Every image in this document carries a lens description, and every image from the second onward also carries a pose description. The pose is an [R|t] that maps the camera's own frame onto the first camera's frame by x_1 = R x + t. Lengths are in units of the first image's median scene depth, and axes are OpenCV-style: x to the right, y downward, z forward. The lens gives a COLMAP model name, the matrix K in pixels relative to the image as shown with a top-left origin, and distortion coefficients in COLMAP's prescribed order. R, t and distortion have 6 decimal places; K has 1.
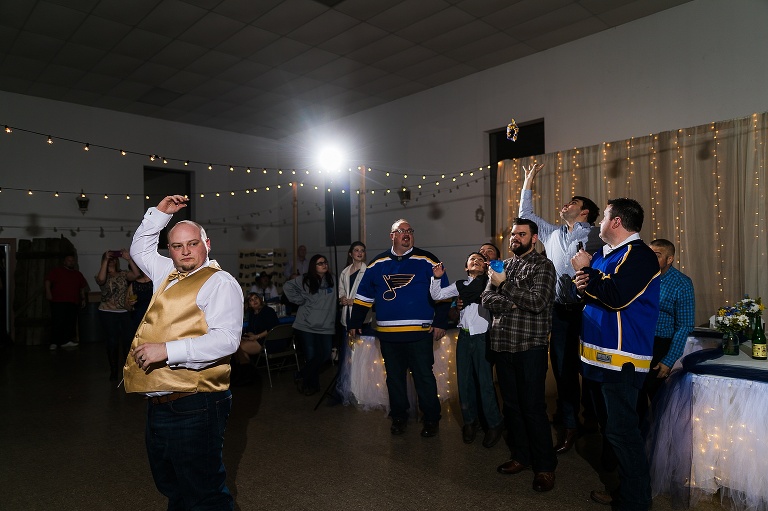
lens RADIAL K [[509.4, 0, 384.0], [0, 509.4, 255.9], [0, 0, 1]] dist [-0.005778, 0.001696]
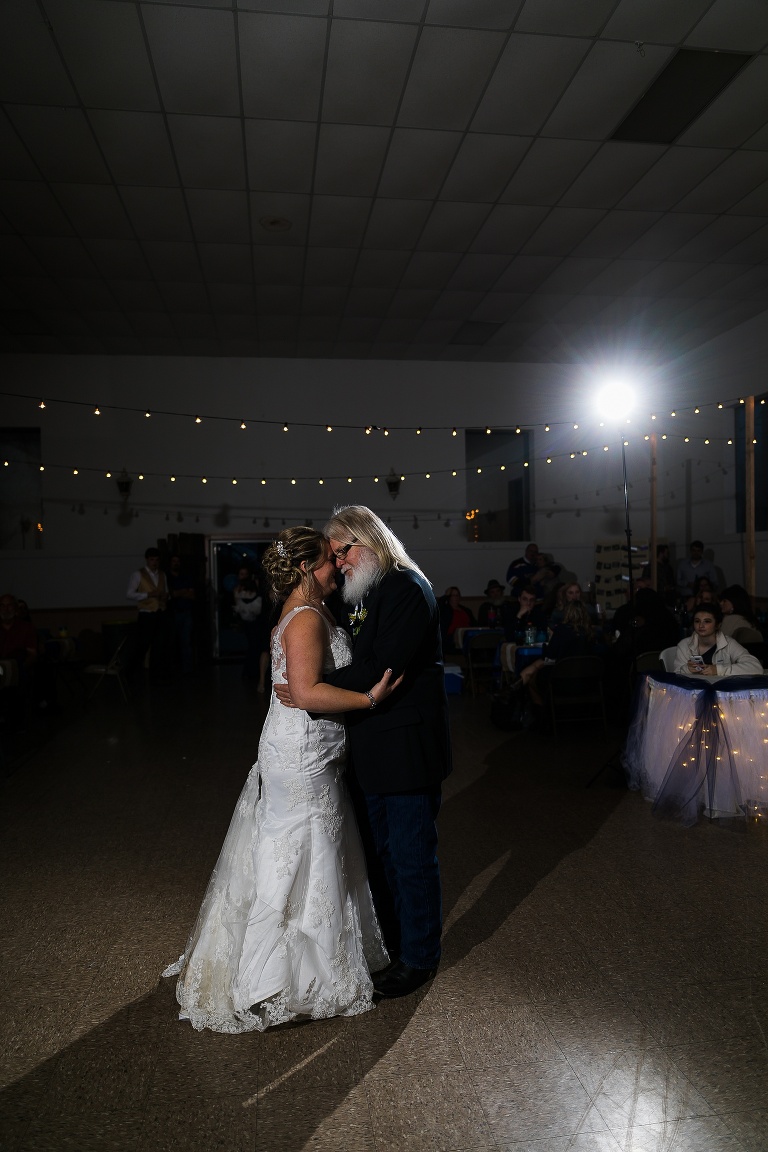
lens RADIAL K [[764.1, 0, 382.3], [0, 764.1, 578.8], [0, 0, 1]] dist [-0.005778, 0.001696]
pose [[0.812882, 0.011025, -0.582324, 0.208475], [0.012486, 0.999261, 0.036349, -0.006957], [0.582294, -0.036819, 0.812144, 0.050119]]
